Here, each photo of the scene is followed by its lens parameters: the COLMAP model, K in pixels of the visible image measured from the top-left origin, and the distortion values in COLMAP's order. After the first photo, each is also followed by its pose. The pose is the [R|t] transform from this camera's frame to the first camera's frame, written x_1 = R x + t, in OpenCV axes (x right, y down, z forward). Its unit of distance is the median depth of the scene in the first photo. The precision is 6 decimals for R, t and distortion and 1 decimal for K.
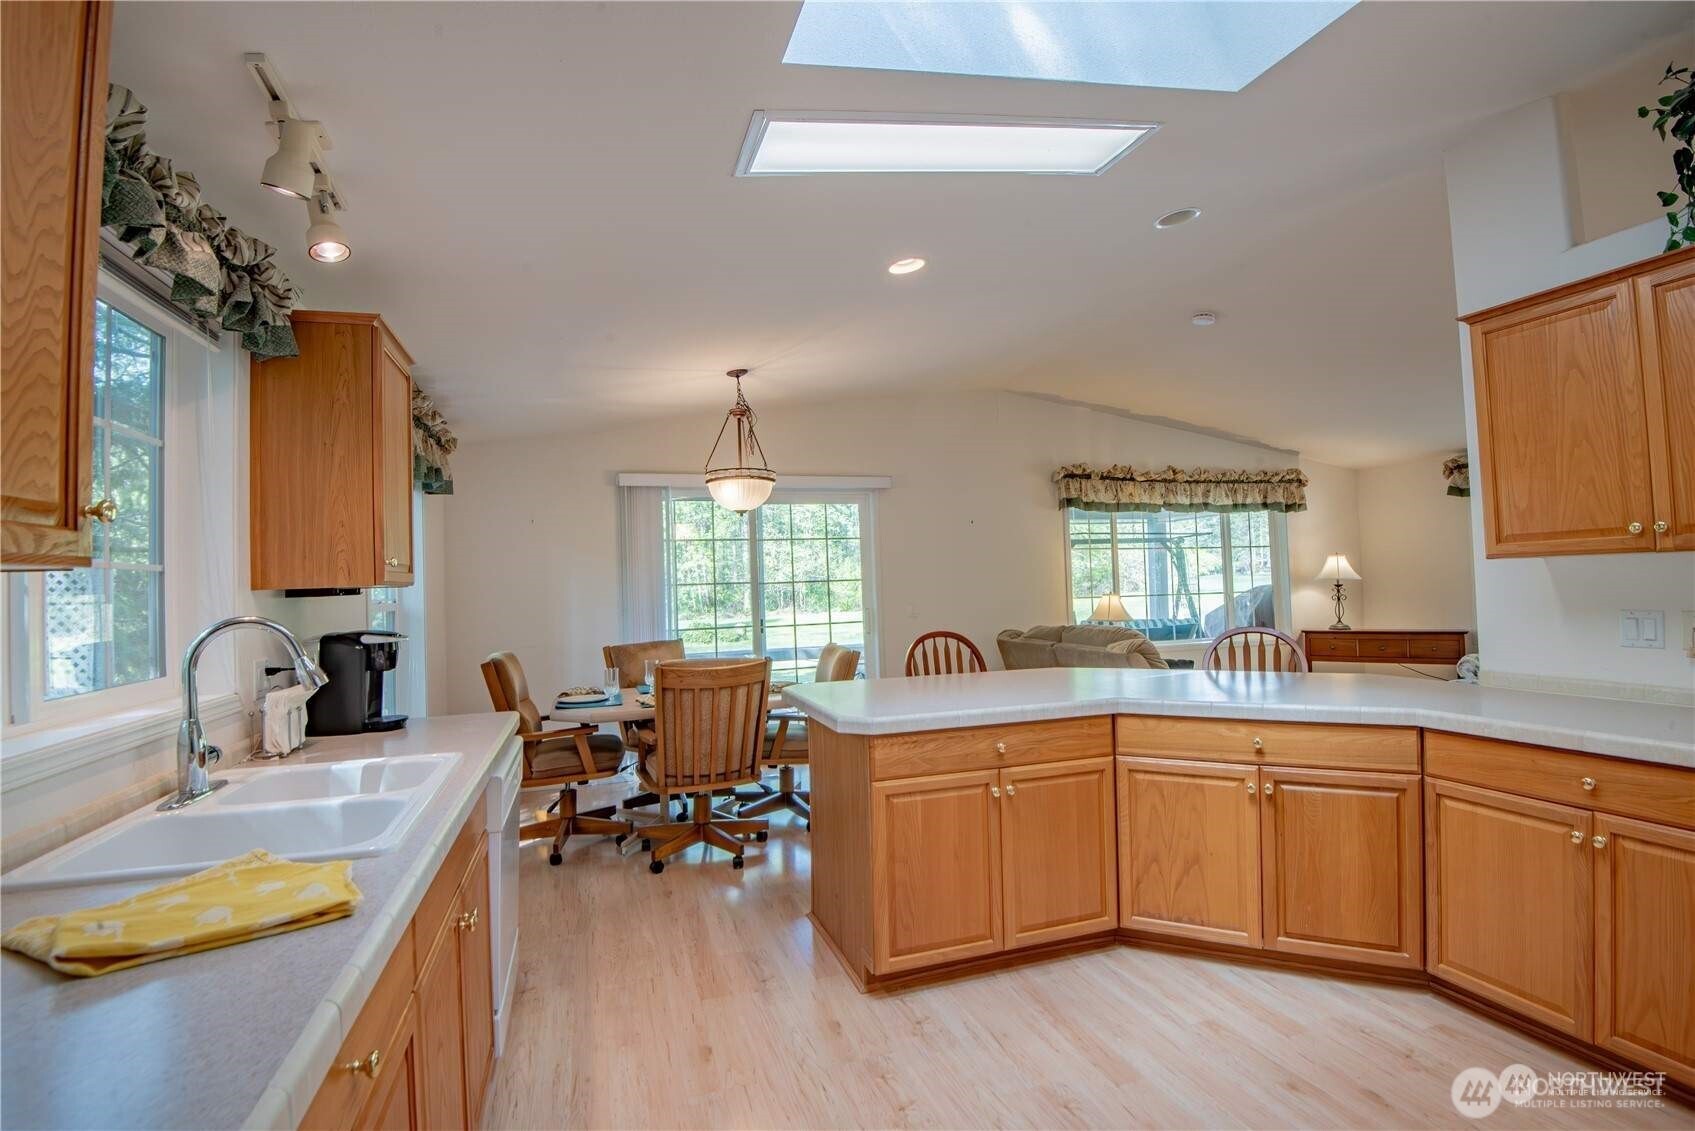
lens RADIAL K [[779.9, 0, 844.4], [0, 779.9, 564.9], [0, 0, 1]] dist [-0.039318, -0.004505]
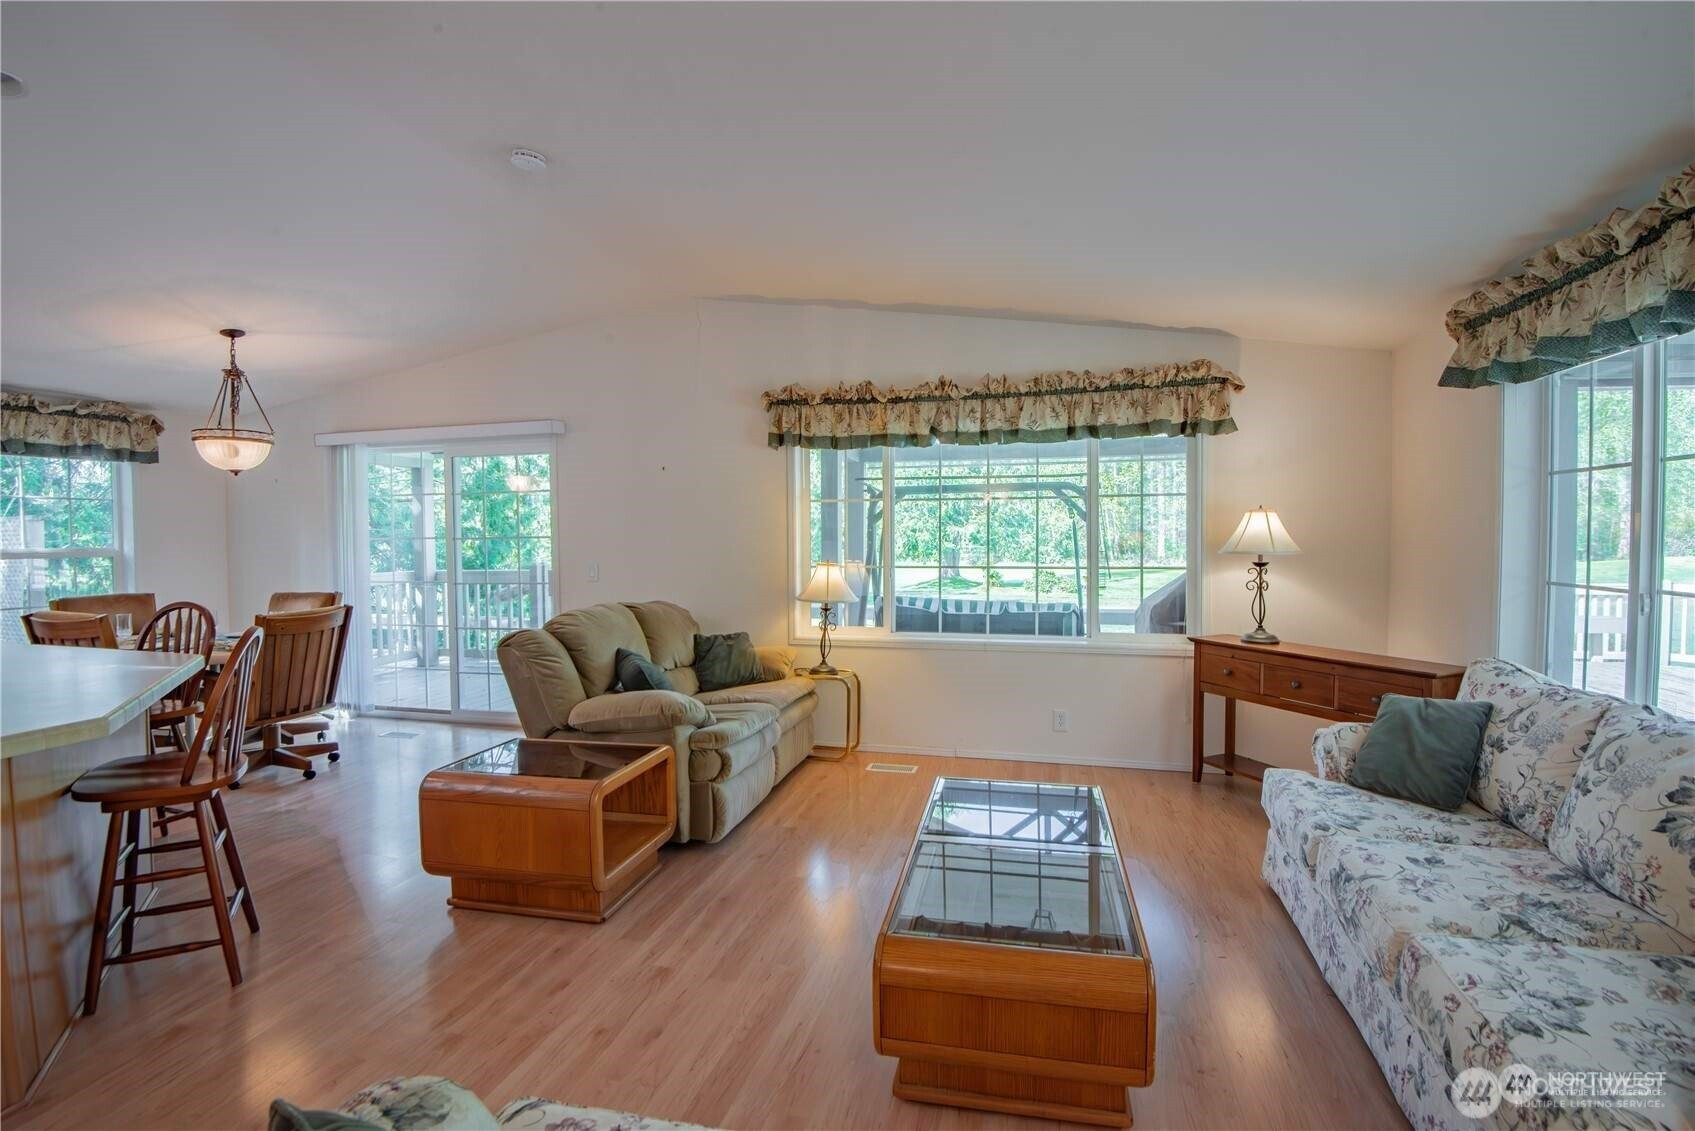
lens RADIAL K [[779.9, 0, 843.1], [0, 779.9, 558.6], [0, 0, 1]] dist [-0.039318, -0.004505]
pose [[0.853812, 0.034878, -0.519412, 0.682424], [-0.002148, 0.997981, 0.063483, -0.012420], [0.520577, -0.053087, 0.852163, 0.365531]]
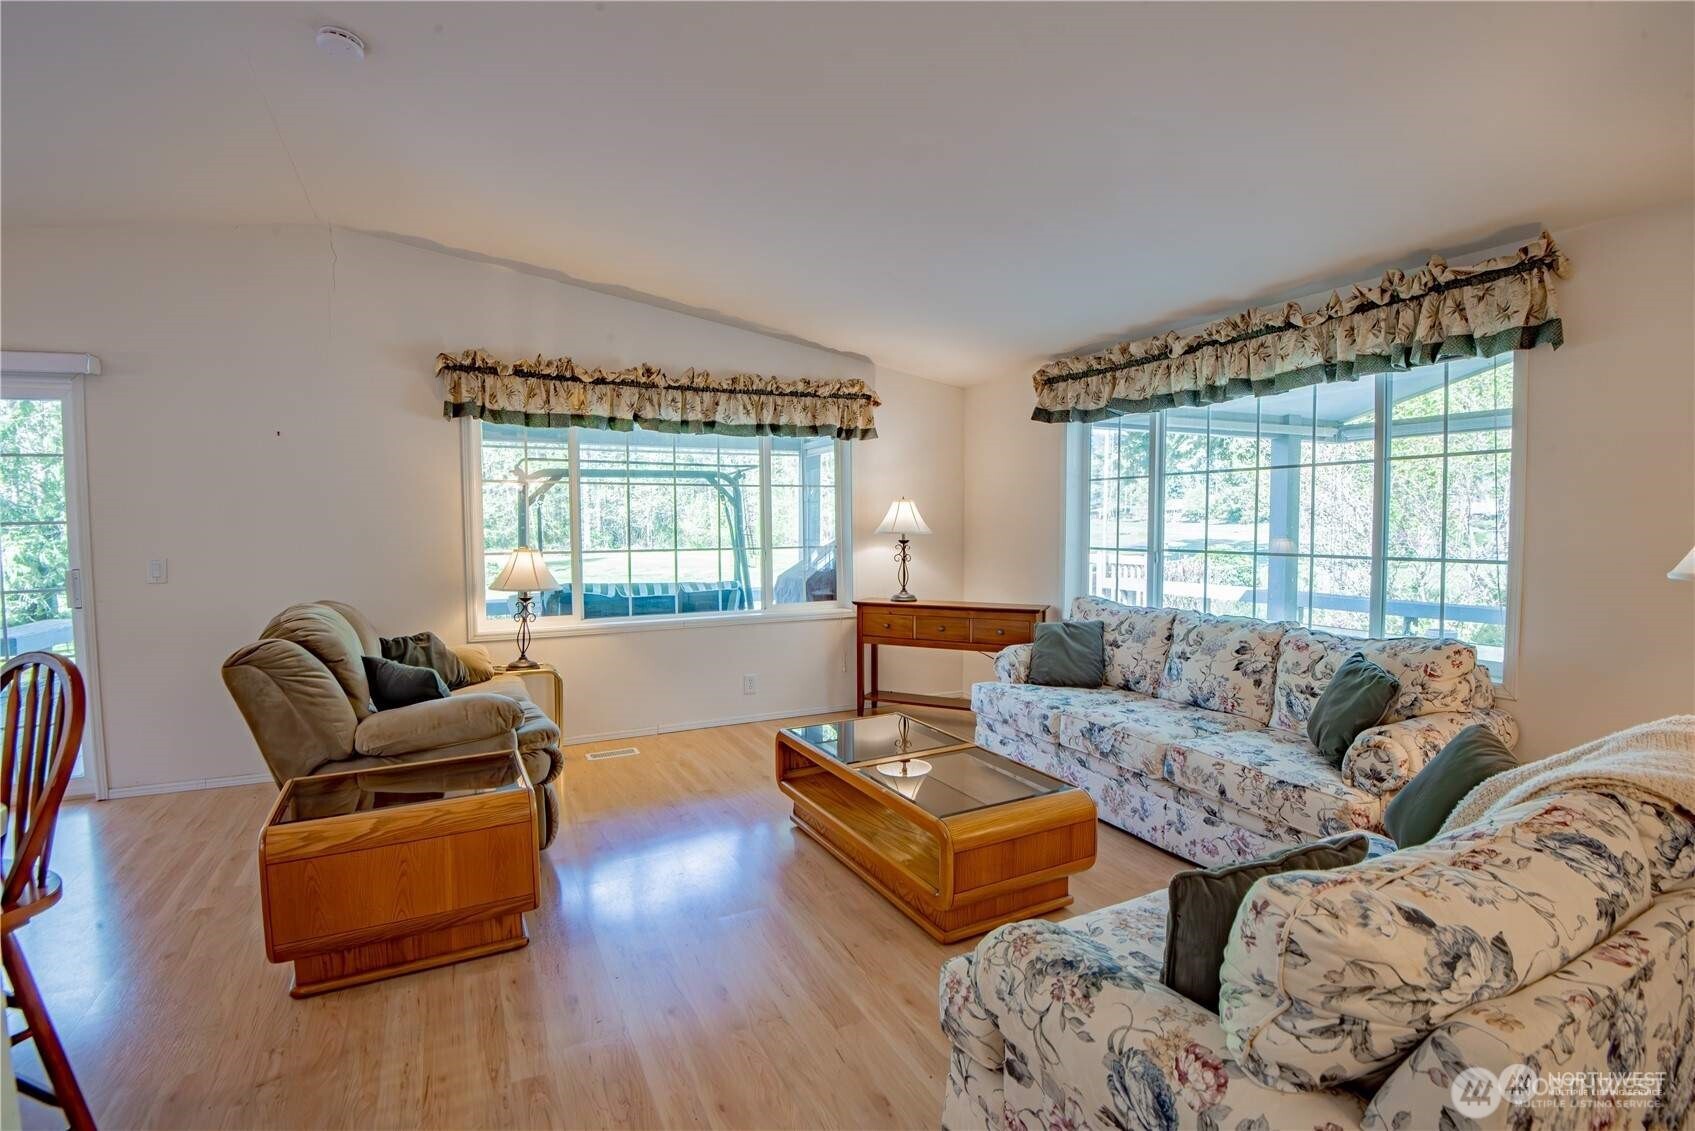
lens RADIAL K [[789.8, 0, 852.2], [0, 789.8, 564.2], [0, 0, 1]] dist [-0.017876, -0.004508]
pose [[0.984332, 0.010017, 0.176041, 0.466549], [-0.023233, 0.997049, 0.073172, -0.005899], [-0.174788, -0.076116, 0.981660, 0.266427]]
